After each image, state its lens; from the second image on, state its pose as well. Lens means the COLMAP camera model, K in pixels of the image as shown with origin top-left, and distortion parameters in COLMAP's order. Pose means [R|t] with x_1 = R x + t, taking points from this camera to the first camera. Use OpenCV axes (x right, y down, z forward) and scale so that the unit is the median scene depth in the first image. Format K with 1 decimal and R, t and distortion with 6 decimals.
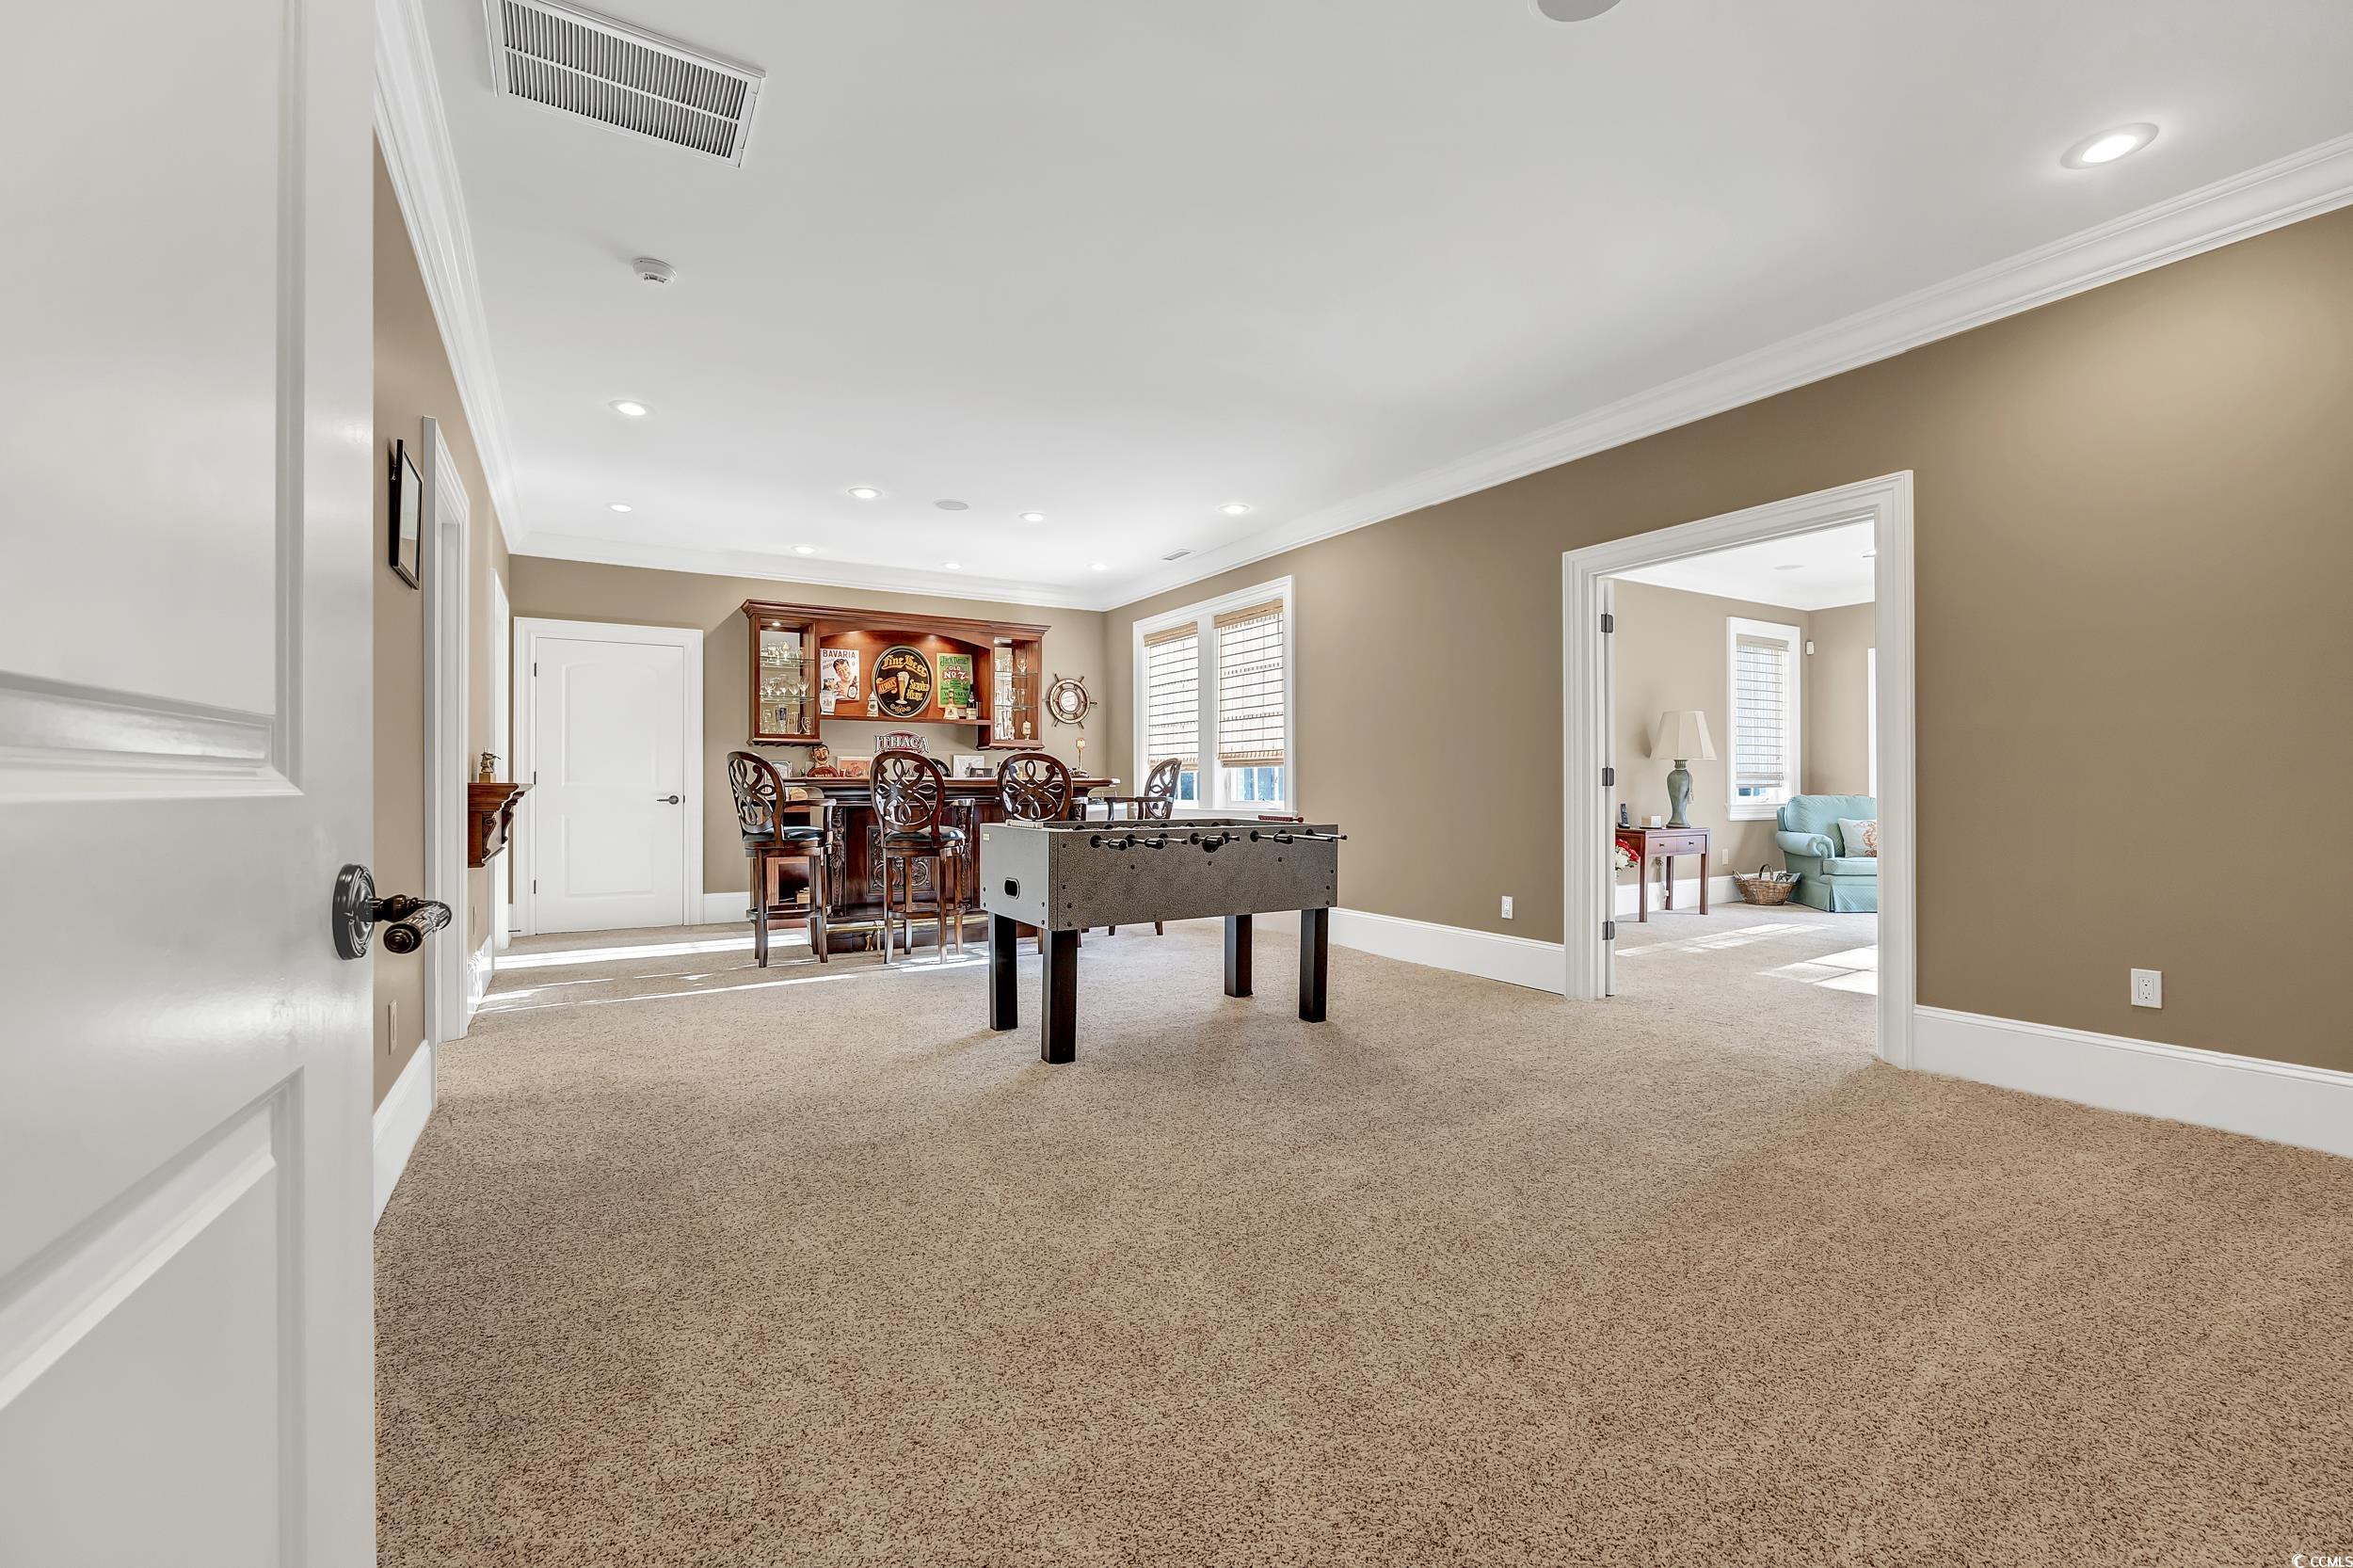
lens RADIAL K [[967.9, 0, 1179.0], [0, 967.9, 790.8], [0, 0, 1]] dist [-0.016101, -0.000067]
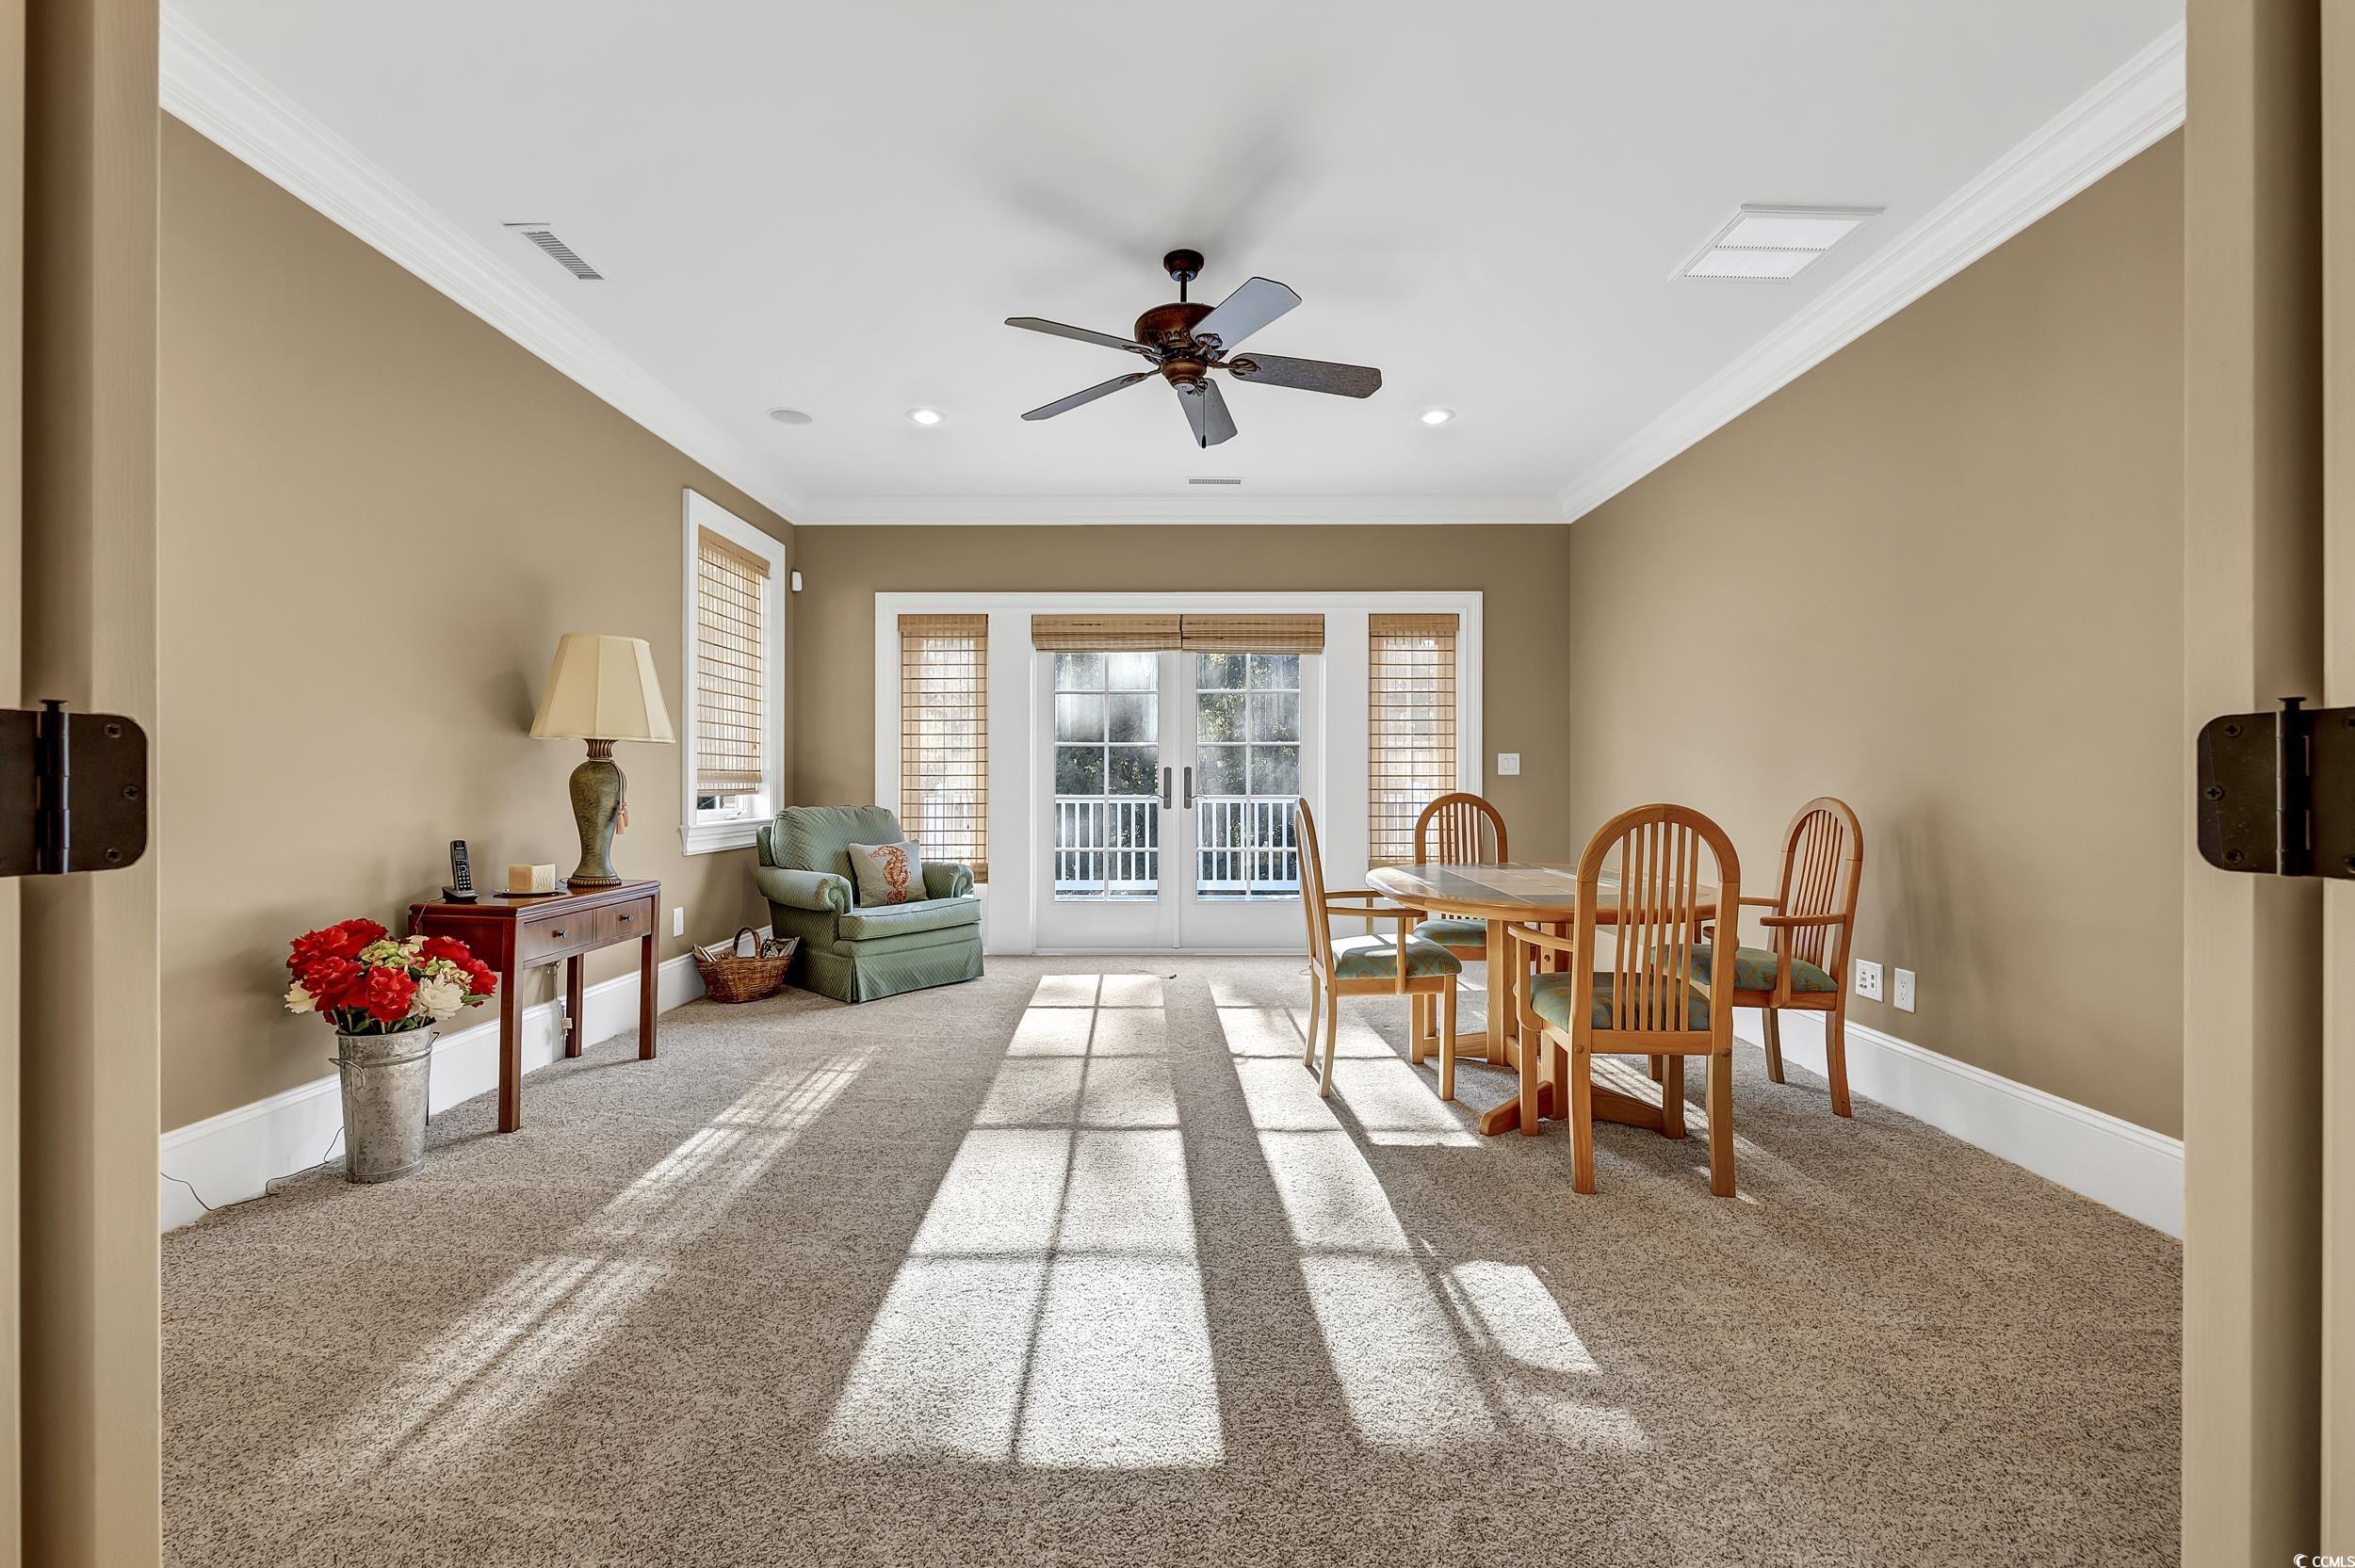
lens RADIAL K [[968.6, 0, 1172.5], [0, 968.6, 788.7], [0, 0, 1]] dist [-0.016101, -0.000067]
pose [[0.511396, 0.001666, 0.859344, 0.262597], [-0.004242, 0.999991, 0.000586, -0.010042], [-0.859335, -0.003945, 0.511398, 0.525330]]
